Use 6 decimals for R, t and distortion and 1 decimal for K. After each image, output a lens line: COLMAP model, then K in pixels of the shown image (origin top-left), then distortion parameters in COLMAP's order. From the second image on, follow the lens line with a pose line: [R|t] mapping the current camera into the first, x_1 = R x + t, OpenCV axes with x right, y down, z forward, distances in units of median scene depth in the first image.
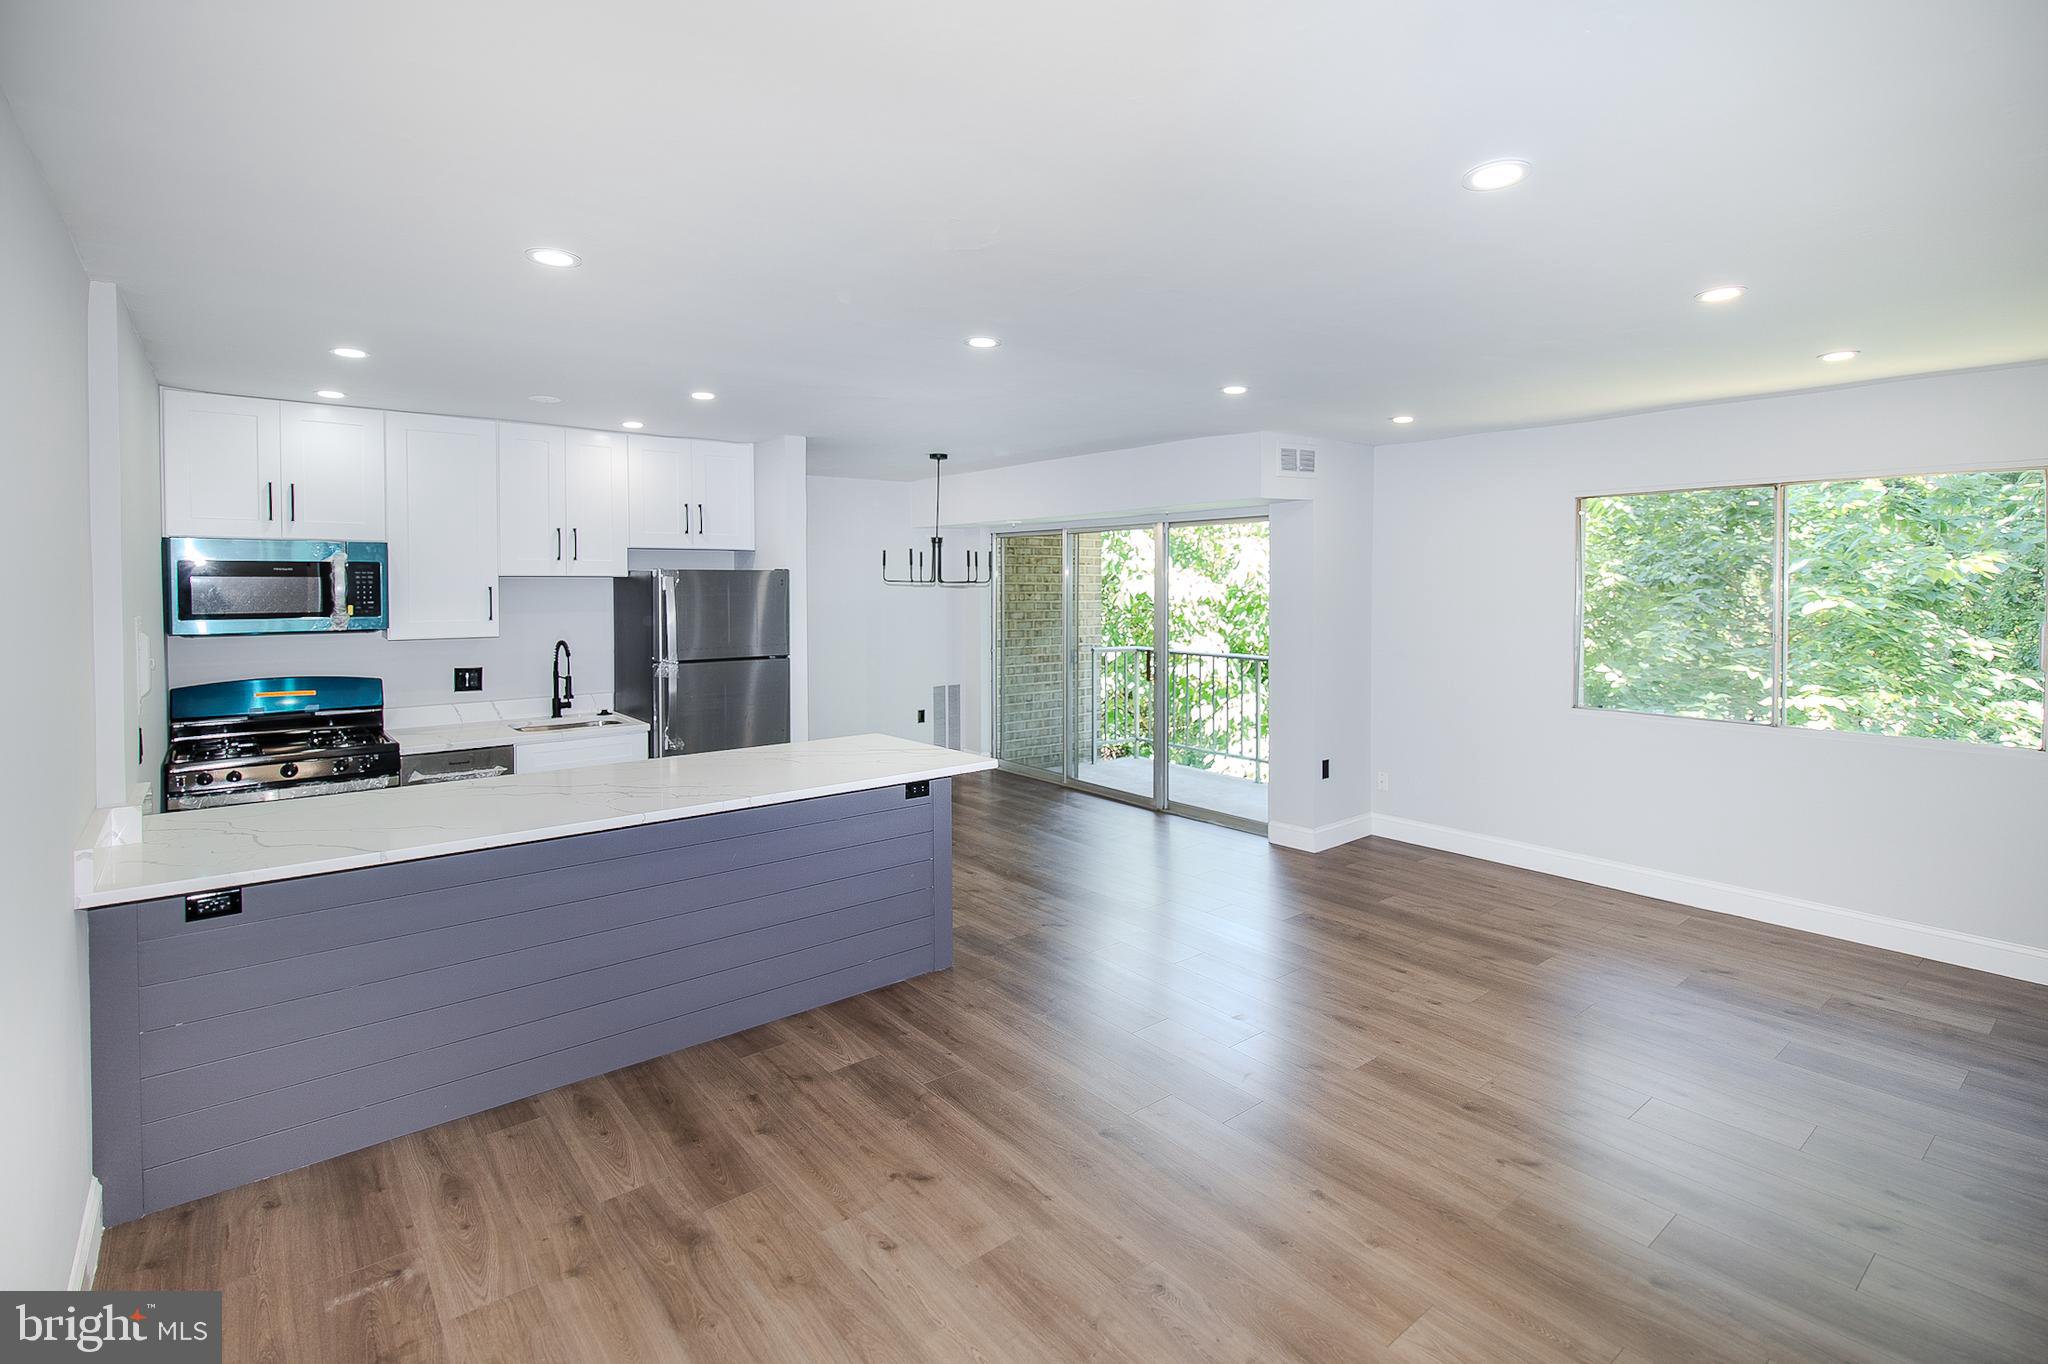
lens RADIAL K [[968.4, 0, 1023.9], [0, 968.4, 605.2], [0, 0, 1]] dist [0.008336, -0.003037]
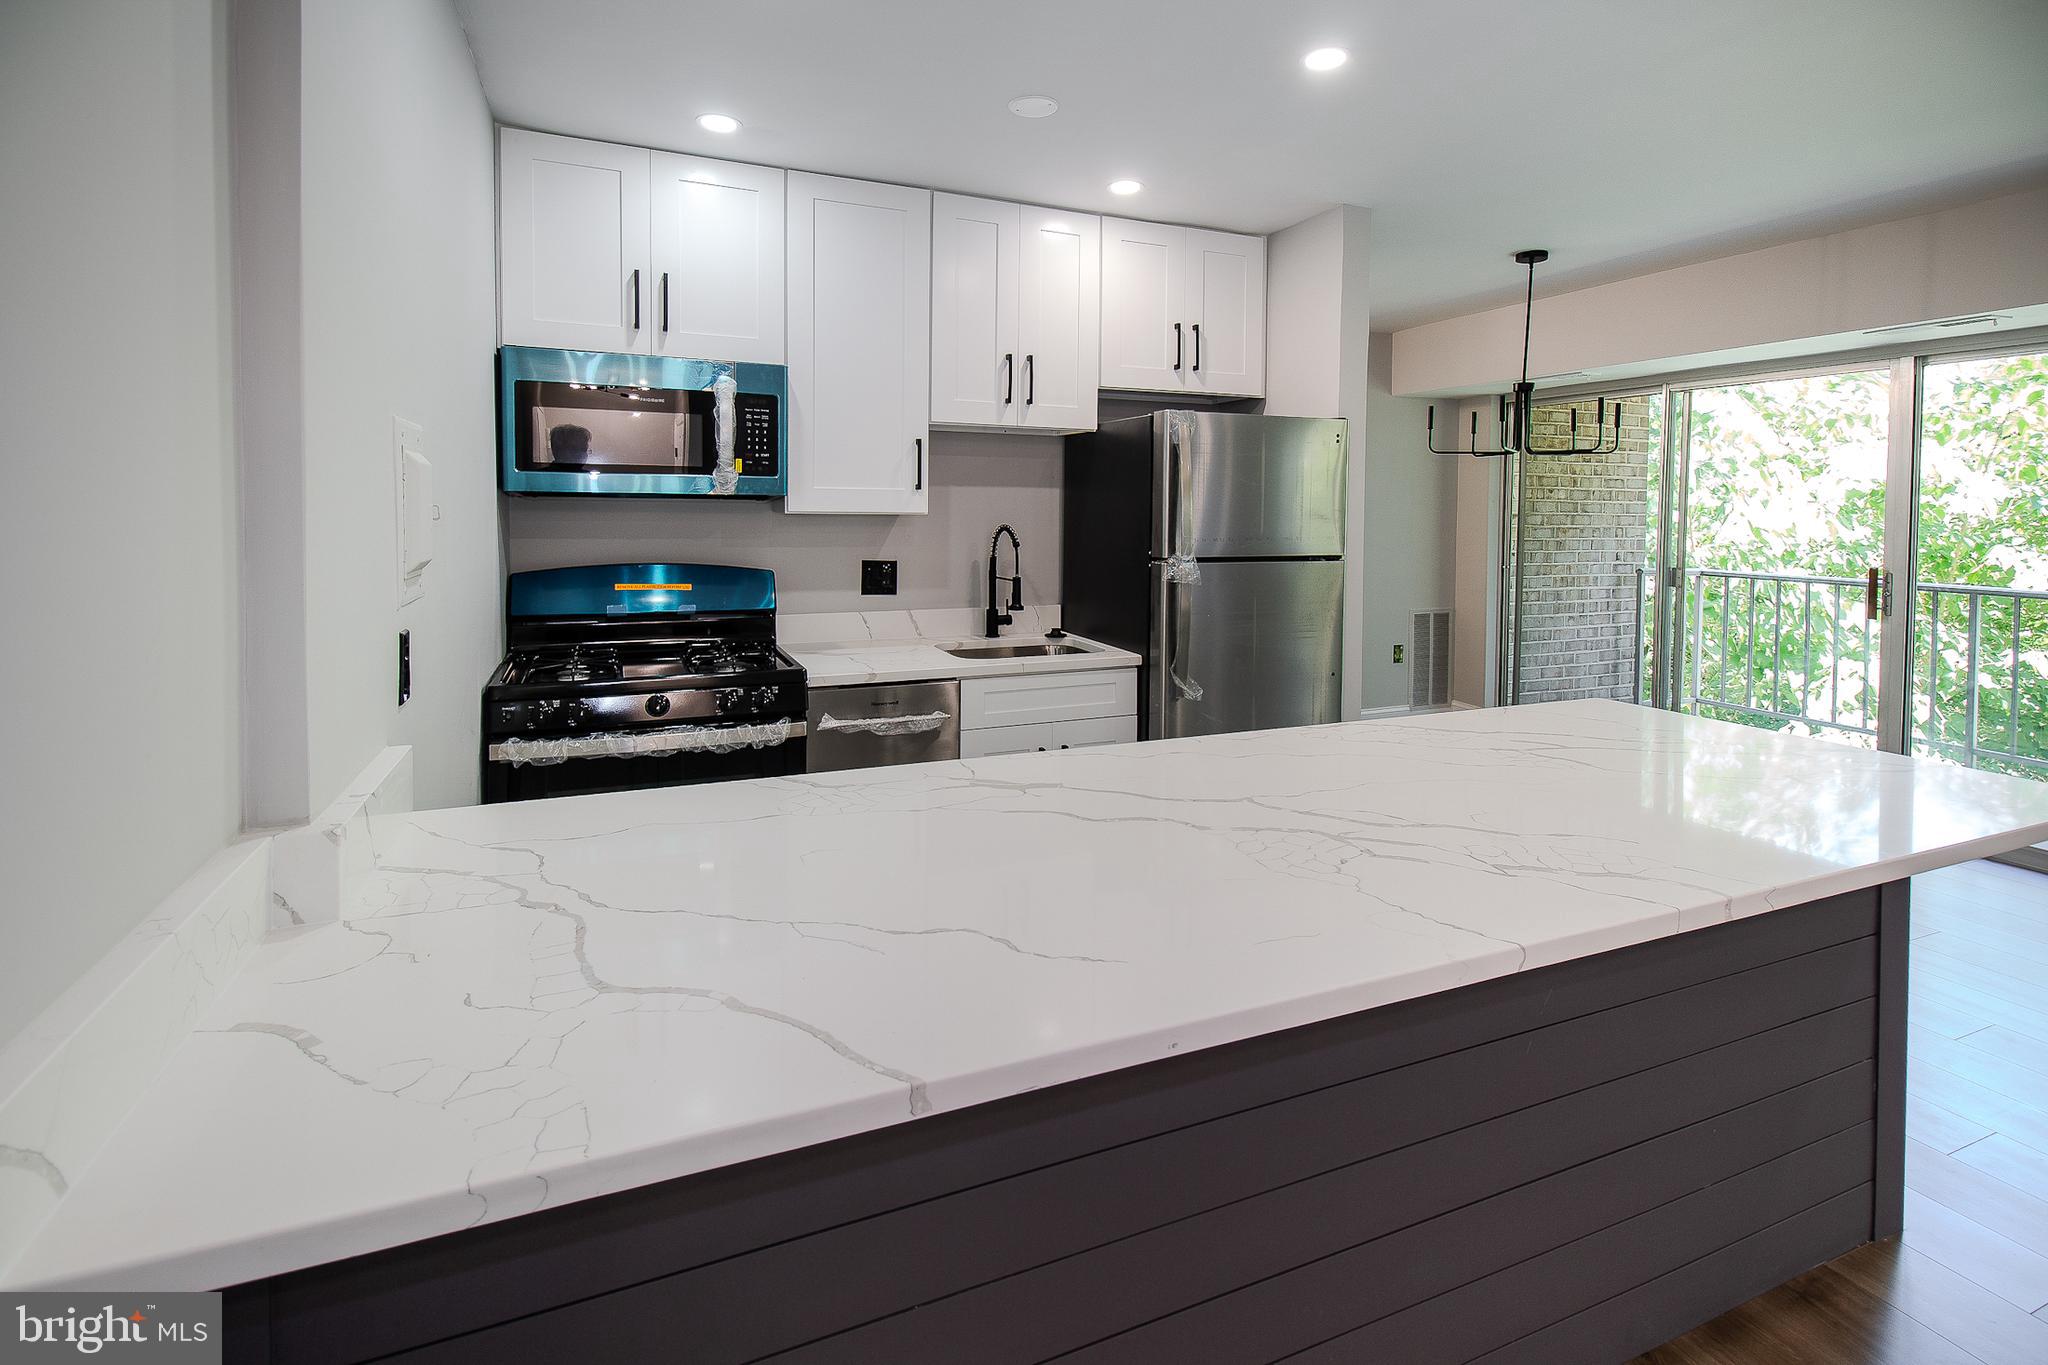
lens RADIAL K [[968.4, 0, 1056.2], [0, 968.4, 545.3], [0, 0, 1]] dist [0.008336, -0.003037]
pose [[0.963584, 0.019698, -0.266681, -0.289510], [-0.016006, 0.999744, 0.016011, 0.043730], [0.266928, -0.011159, 0.963652, 0.395355]]
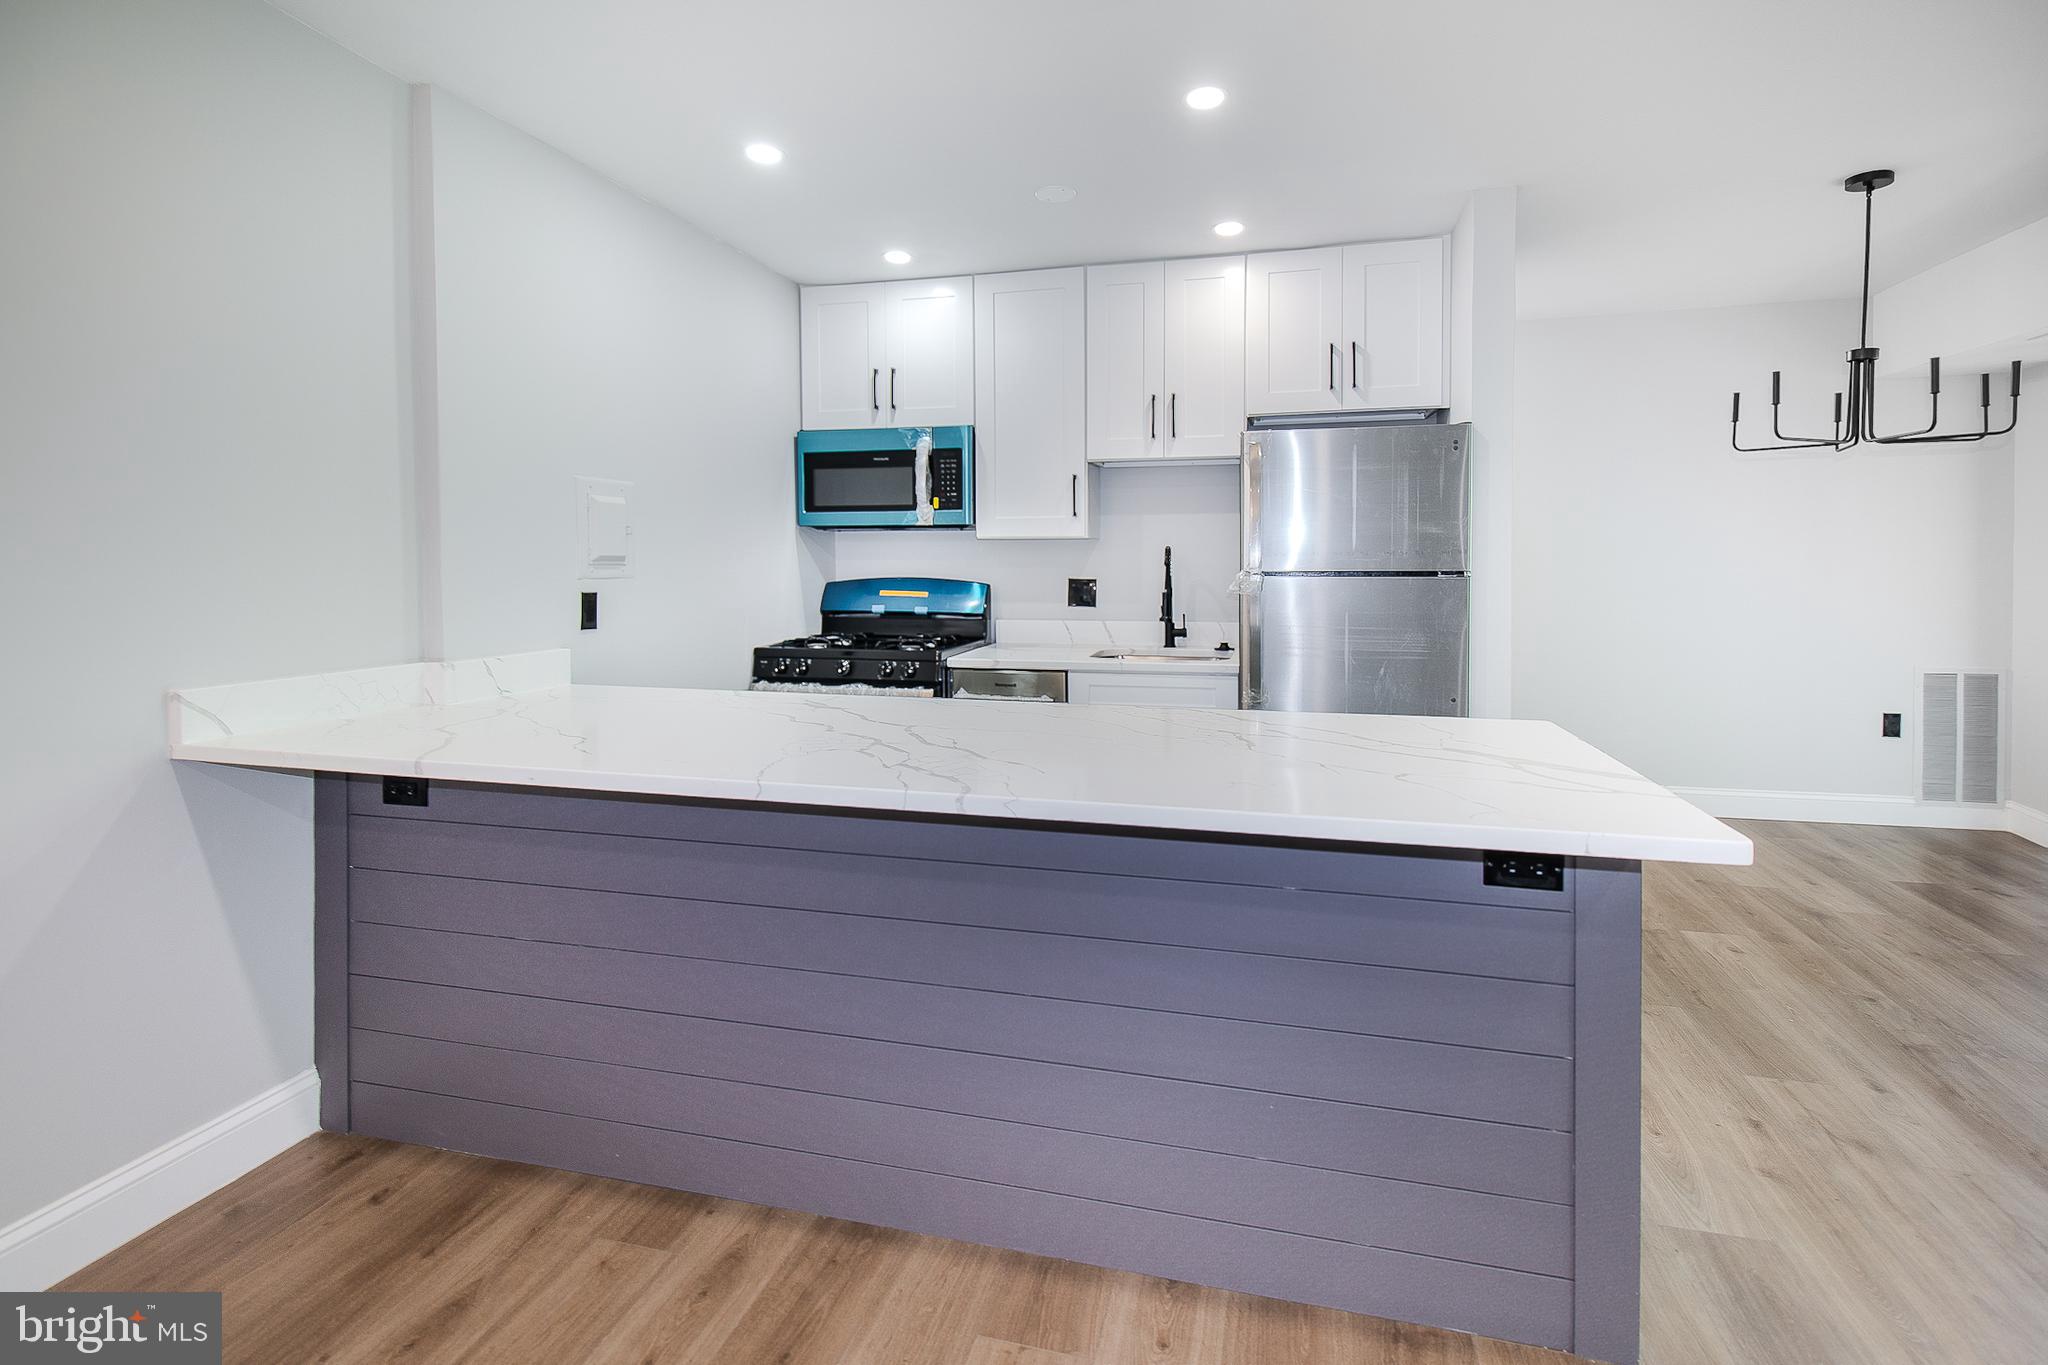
lens RADIAL K [[968.4, 0, 1009.3], [0, 968.4, 575.7], [0, 0, 1]] dist [0.008336, -0.003037]
pose [[0.593651, 0.018703, -0.804505, 0.067518], [-0.016093, 0.999806, 0.011368, 0.058638], [0.804561, 0.006199, 0.593837, 0.498766]]
